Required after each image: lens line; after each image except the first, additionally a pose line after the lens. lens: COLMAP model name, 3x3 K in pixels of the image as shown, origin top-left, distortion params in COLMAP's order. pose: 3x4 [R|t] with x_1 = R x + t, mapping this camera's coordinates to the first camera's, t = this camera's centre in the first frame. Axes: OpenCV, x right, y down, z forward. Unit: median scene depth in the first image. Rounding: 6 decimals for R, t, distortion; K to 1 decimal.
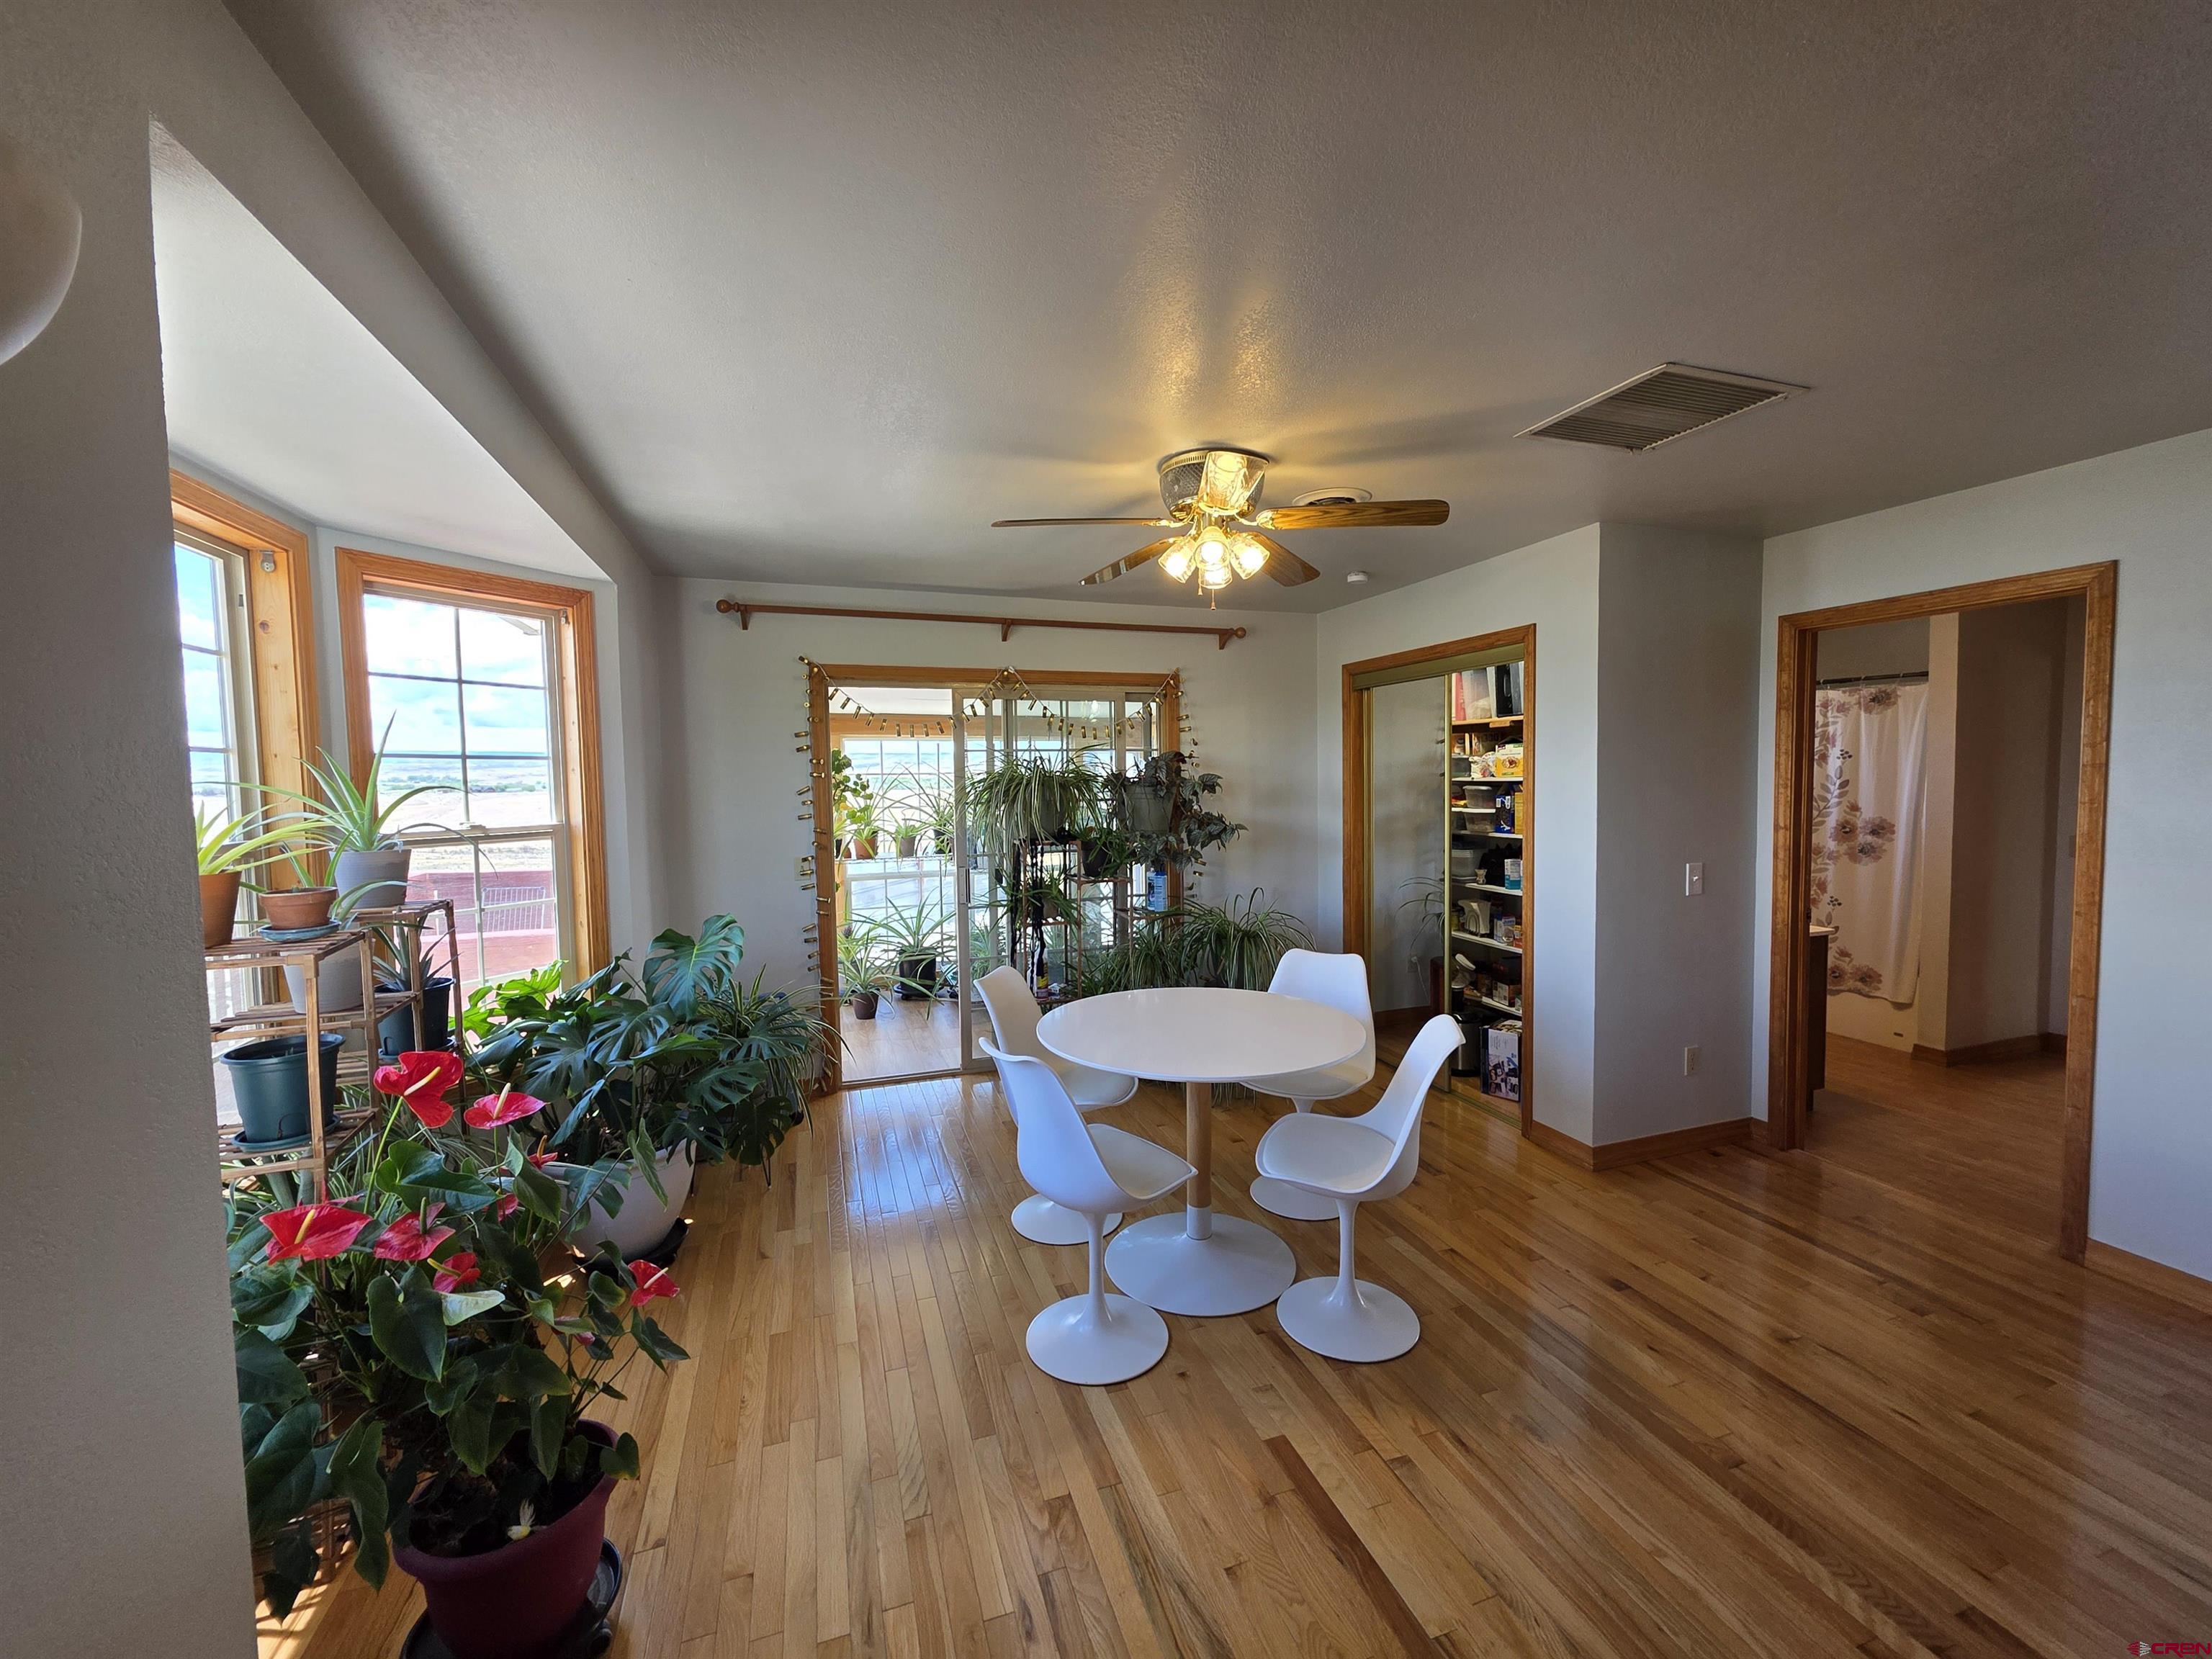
lens RADIAL K [[892.3, 0, 1114.3], [0, 892.3, 817.2], [0, 0, 1]] dist [-0.001237, -0.000082]
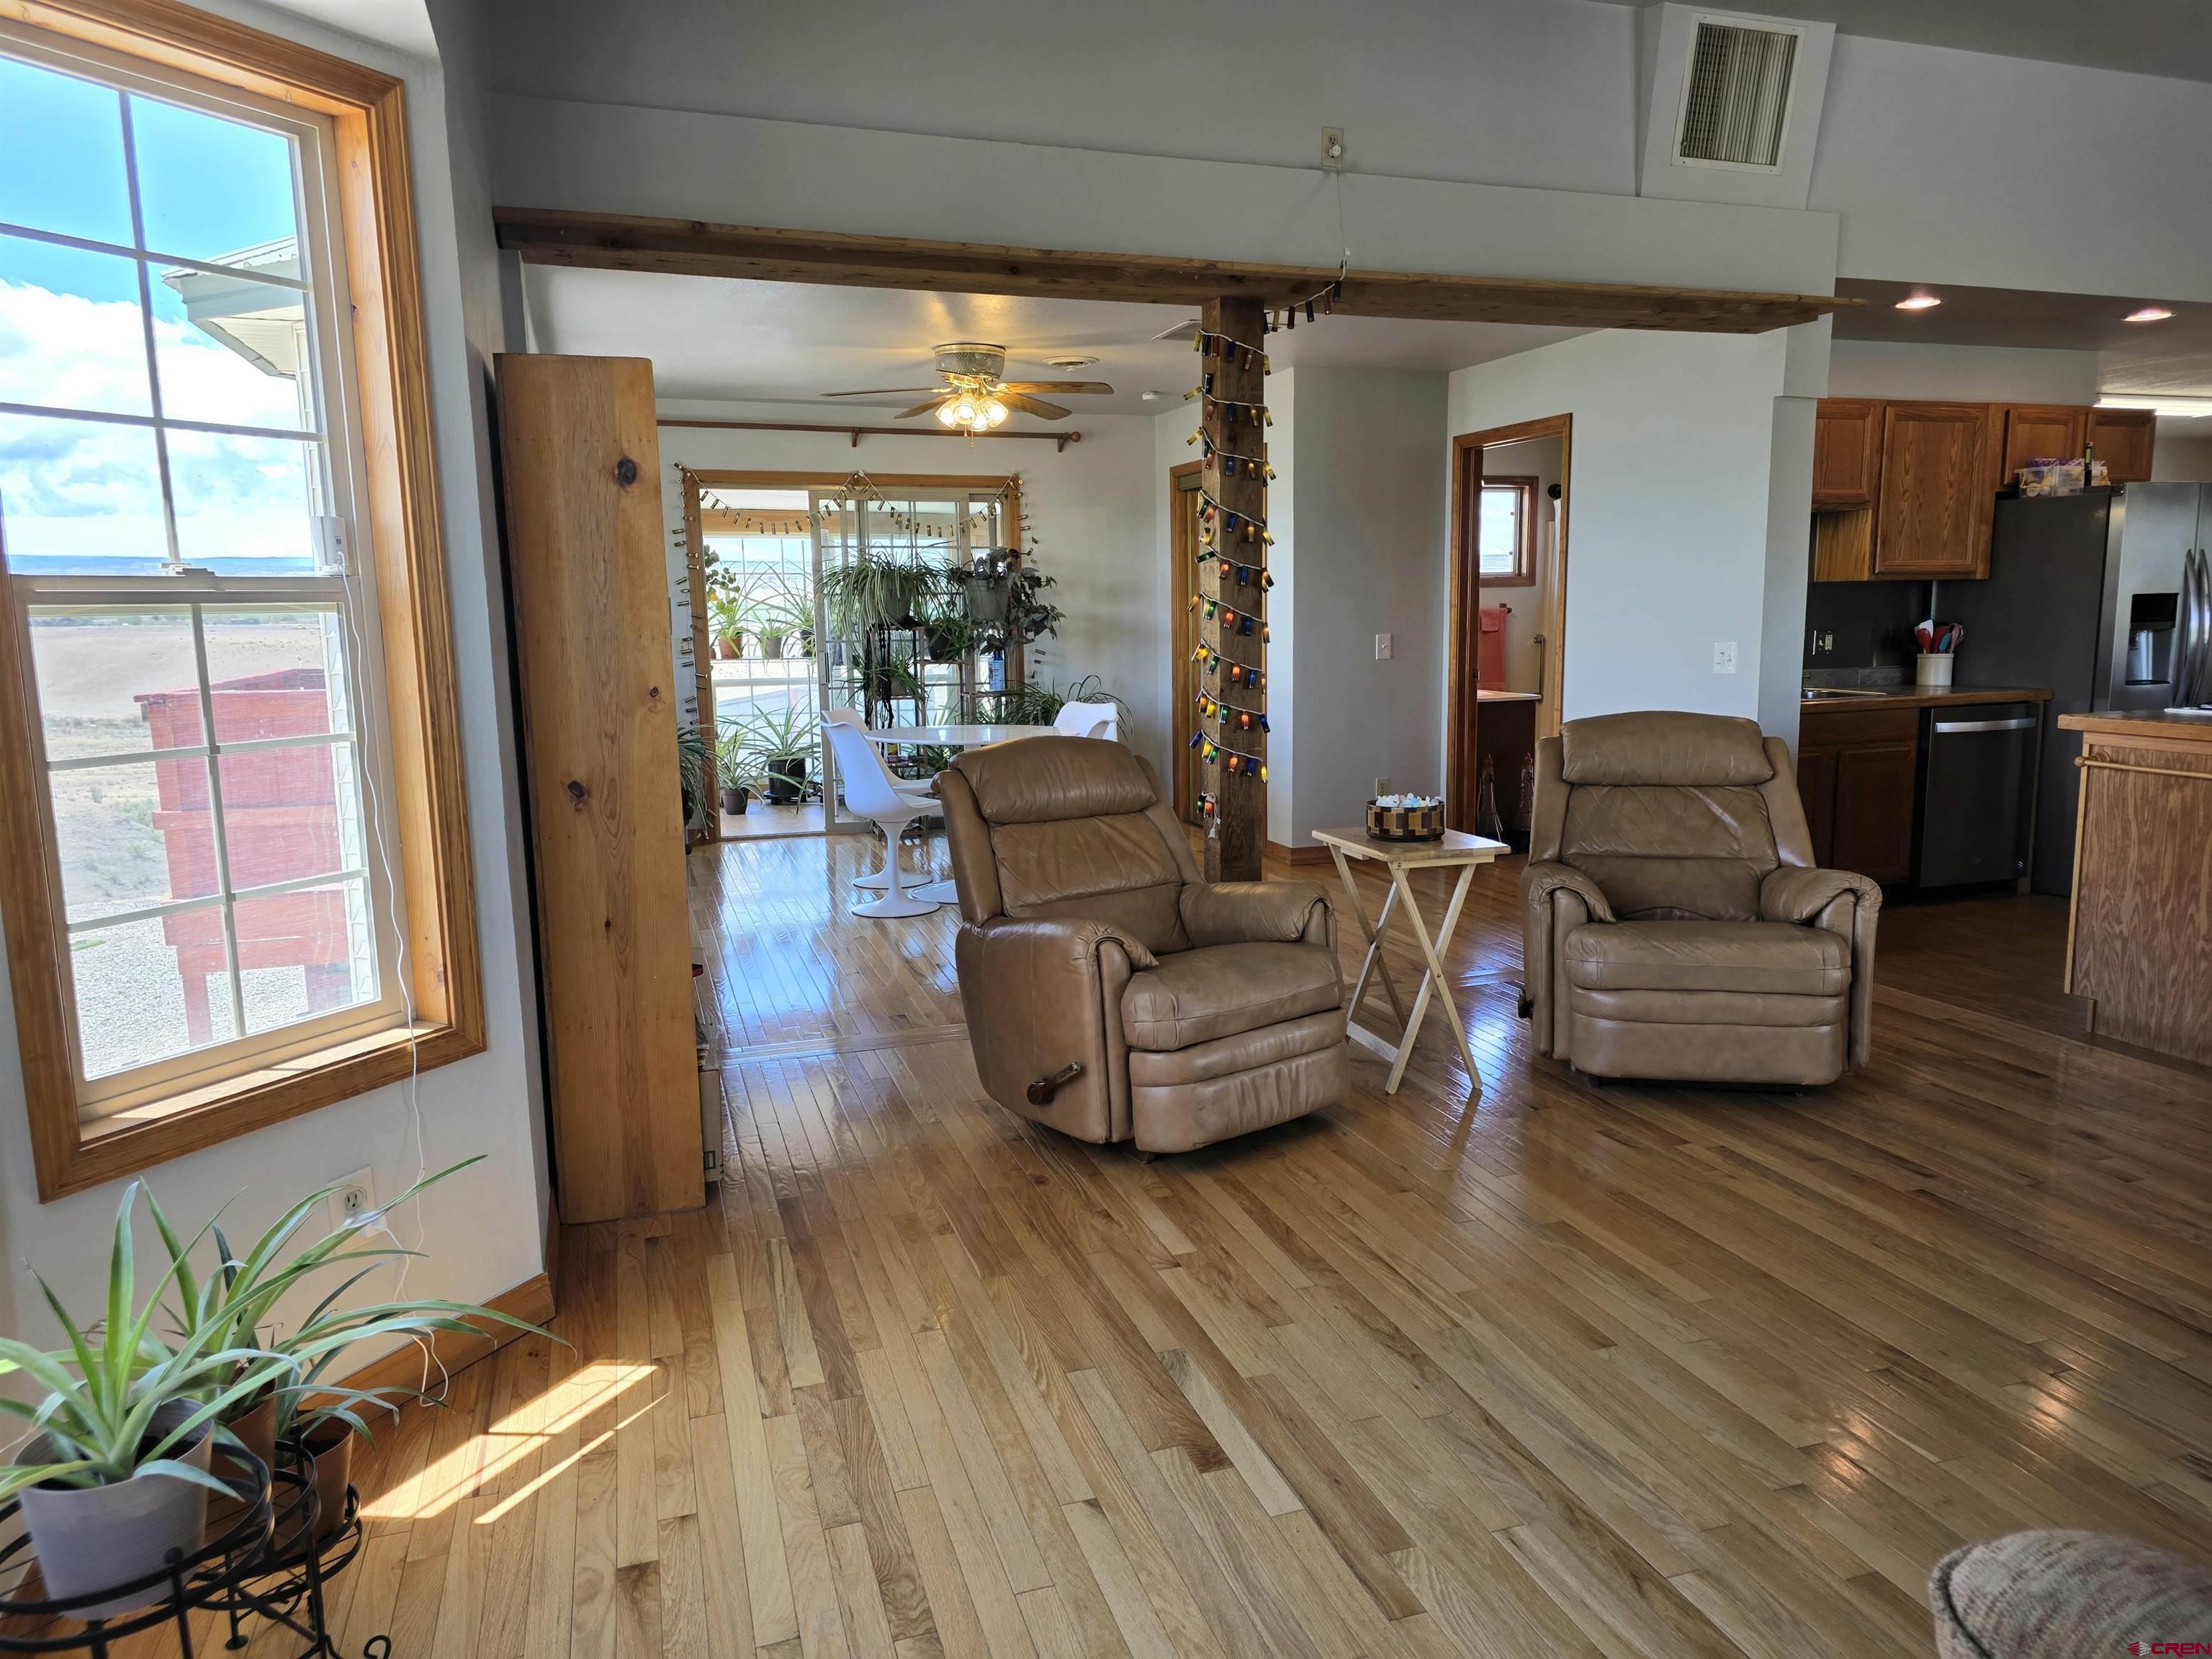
lens RADIAL K [[1484.7, 0, 1116.8], [0, 1484.7, 848.0], [0, 0, 1]] dist [0.040698, -0.025743]
pose [[0.999991, 0.003235, -0.002558, 0.200498], [-0.002916, 0.993242, 0.116028, 0.079989], [0.002916, -0.116019, 0.993243, -0.864014]]
